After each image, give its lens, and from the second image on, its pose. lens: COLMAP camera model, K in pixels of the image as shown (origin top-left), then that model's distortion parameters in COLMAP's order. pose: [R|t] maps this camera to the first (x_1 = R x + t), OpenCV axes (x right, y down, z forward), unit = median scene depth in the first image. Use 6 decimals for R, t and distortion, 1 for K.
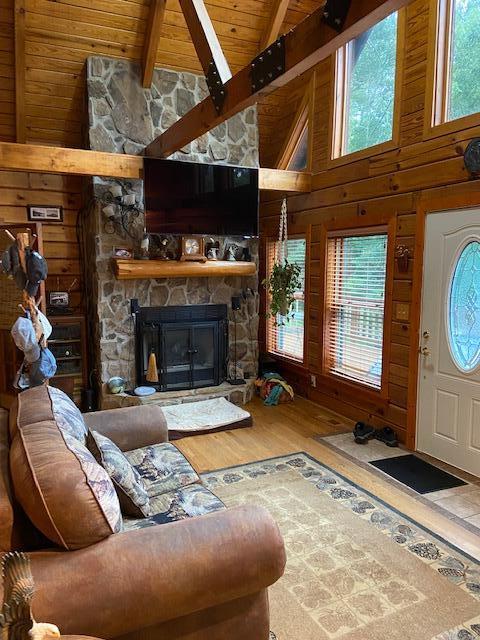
lens RADIAL K [[480.6, 0, 242.5], [0, 480.6, 319.4], [0, 0, 1]] dist [0.049311, -0.054348]
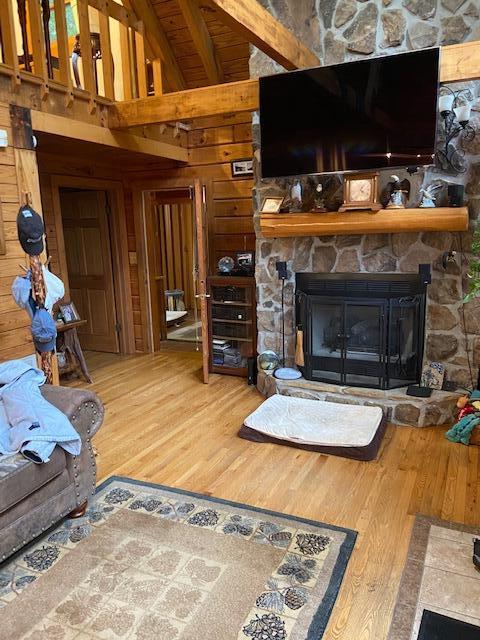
lens RADIAL K [[480.6, 0, 239.7], [0, 480.6, 318.9], [0, 0, 1]] dist [0.049311, -0.054348]
pose [[0.624628, 0.128376, -0.770298, 0.361572], [-0.062412, 0.991447, 0.114623, -0.034198], [0.778424, -0.023521, 0.627298, 0.410389]]
